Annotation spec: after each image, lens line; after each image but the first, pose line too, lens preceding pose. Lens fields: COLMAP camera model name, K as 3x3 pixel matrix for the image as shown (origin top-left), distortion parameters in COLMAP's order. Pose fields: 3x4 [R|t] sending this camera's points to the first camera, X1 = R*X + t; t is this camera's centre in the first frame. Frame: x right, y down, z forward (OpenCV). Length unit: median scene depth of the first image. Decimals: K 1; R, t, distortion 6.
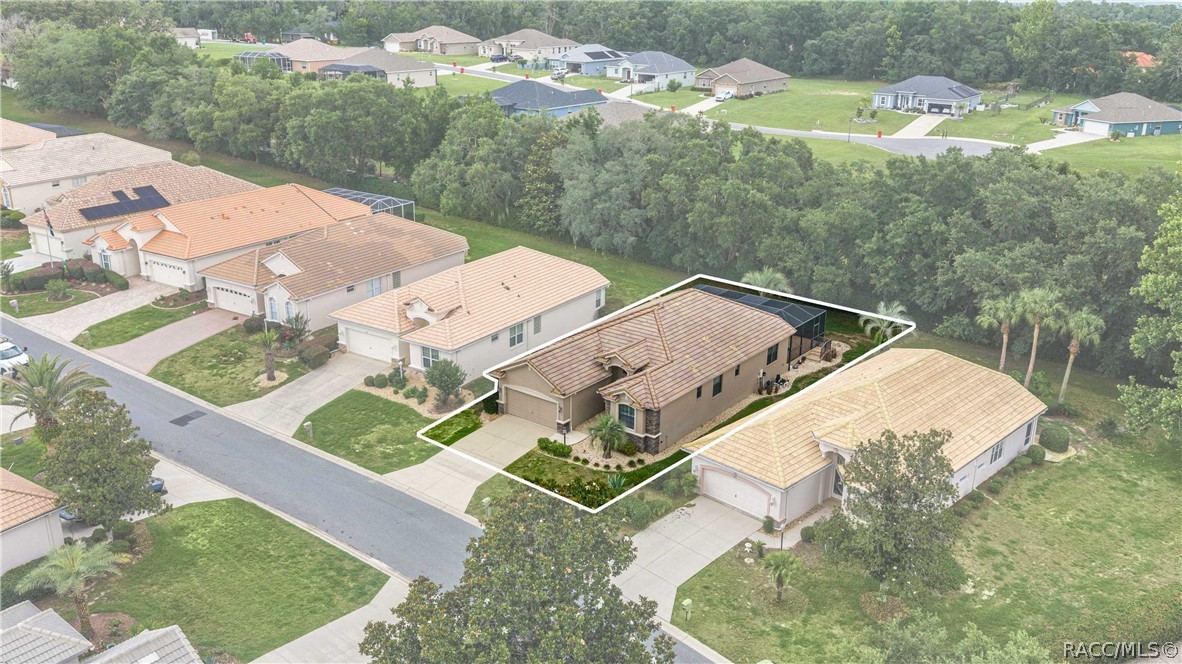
lens RADIAL K [[976.8, 0, 591.0], [0, 976.8, 332.0], [0, 0, 1]] dist [0.017300, -0.046117]
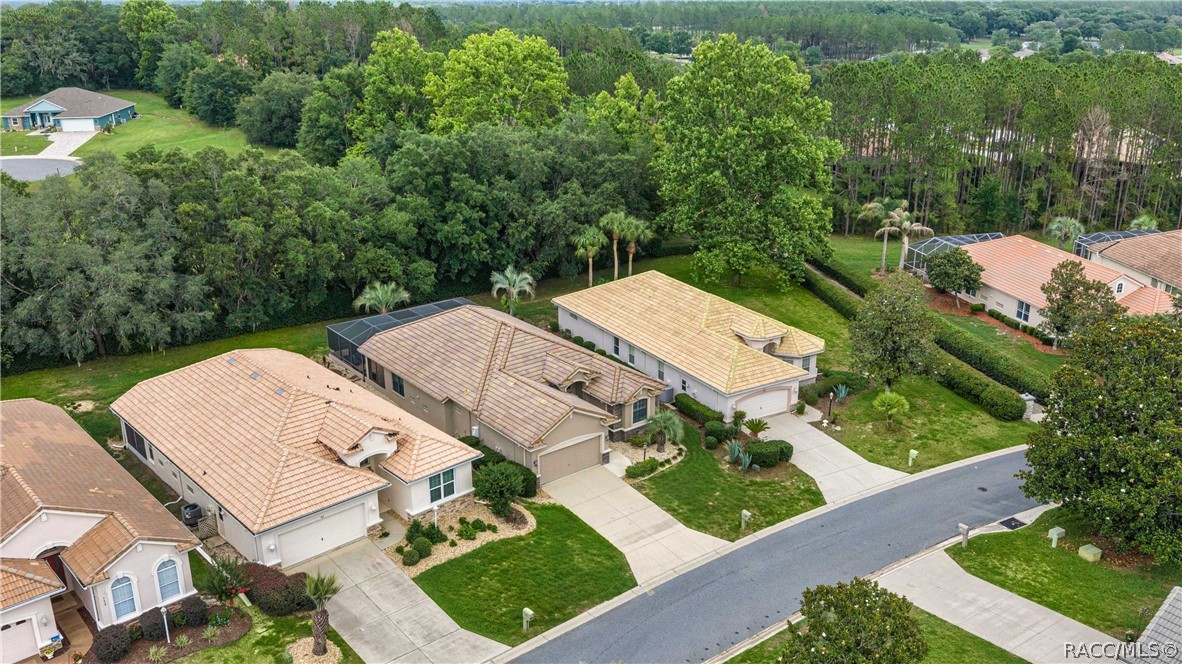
lens RADIAL K [[976.8, 0, 591.0], [0, 976.8, 332.0], [0, 0, 1]] dist [0.017300, -0.046117]
pose [[0.255924, -0.336623, 0.906194, -0.277739], [0.330012, 0.911521, 0.245400, -0.081108], [-0.908623, 0.236252, 0.344369, 0.218307]]
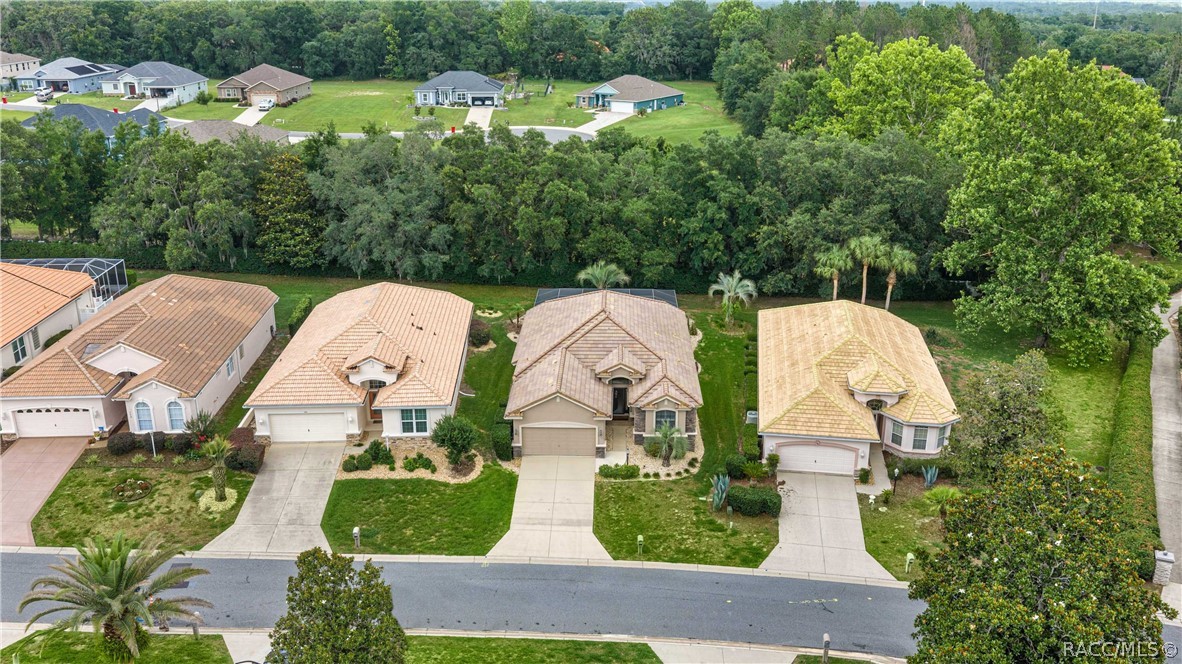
lens RADIAL K [[976.8, 0, 591.0], [0, 976.8, 332.0], [0, 0, 1]] dist [0.017300, -0.046117]
pose [[0.812206, -0.203905, 0.546575, -0.177703], [0.203097, 0.977147, 0.062734, -0.026054], [-0.546876, 0.060055, 0.835057, 0.064840]]
